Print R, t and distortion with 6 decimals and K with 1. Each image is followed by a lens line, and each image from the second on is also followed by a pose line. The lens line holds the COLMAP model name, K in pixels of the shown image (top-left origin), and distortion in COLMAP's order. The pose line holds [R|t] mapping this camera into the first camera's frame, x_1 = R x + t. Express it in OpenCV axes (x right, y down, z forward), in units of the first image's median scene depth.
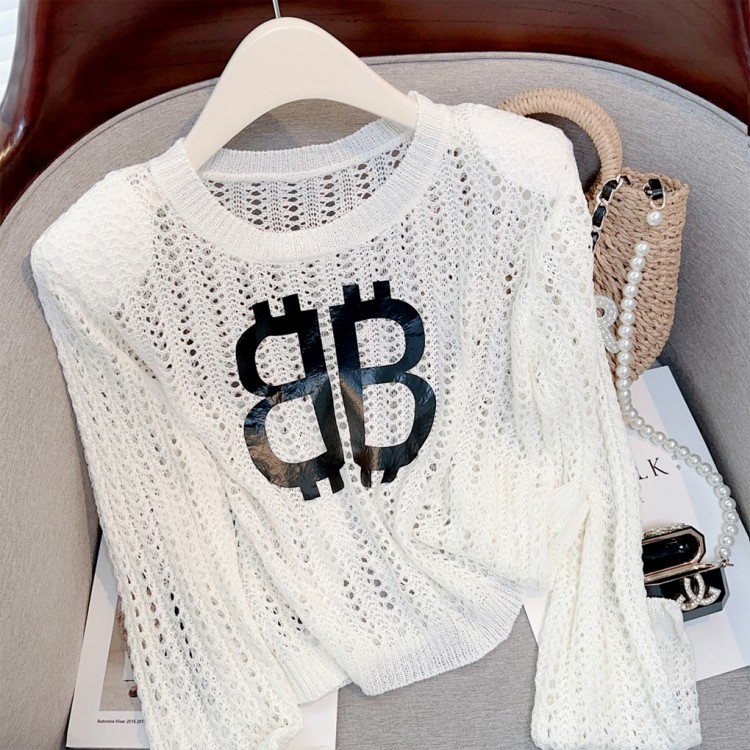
lens RADIAL K [[876.7, 0, 374.6], [0, 876.7, 328.4], [0, 0, 1]] dist [0.026201, -0.160575]
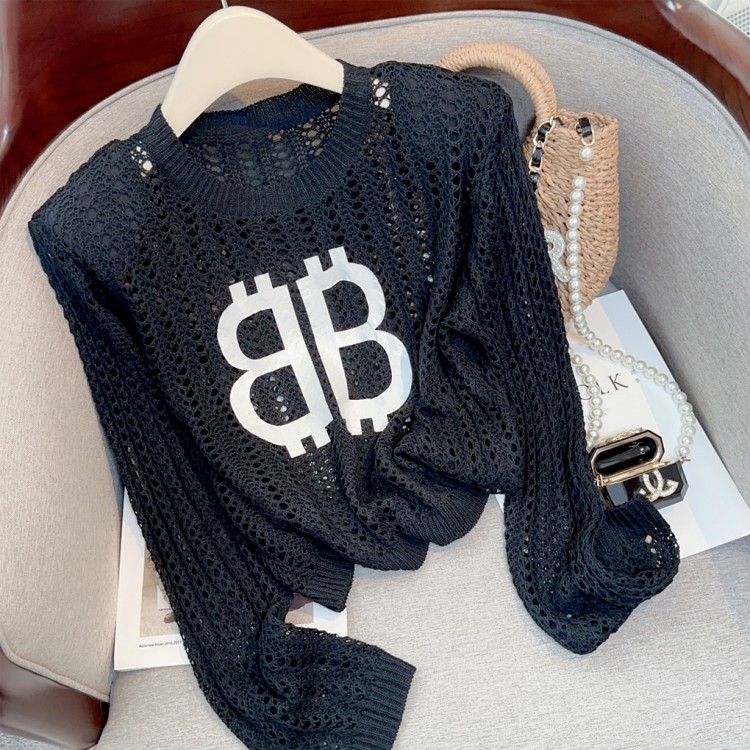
lens RADIAL K [[898.6, 0, 381.9], [0, 898.6, 371.3], [0, 0, 1]] dist [0.012628, -0.103708]
pose [[0.994030, -0.108975, -0.005424, 0.039502], [0.109054, 0.990713, 0.081211, 0.023171], [-0.003477, -0.081318, 0.996682, -0.132780]]
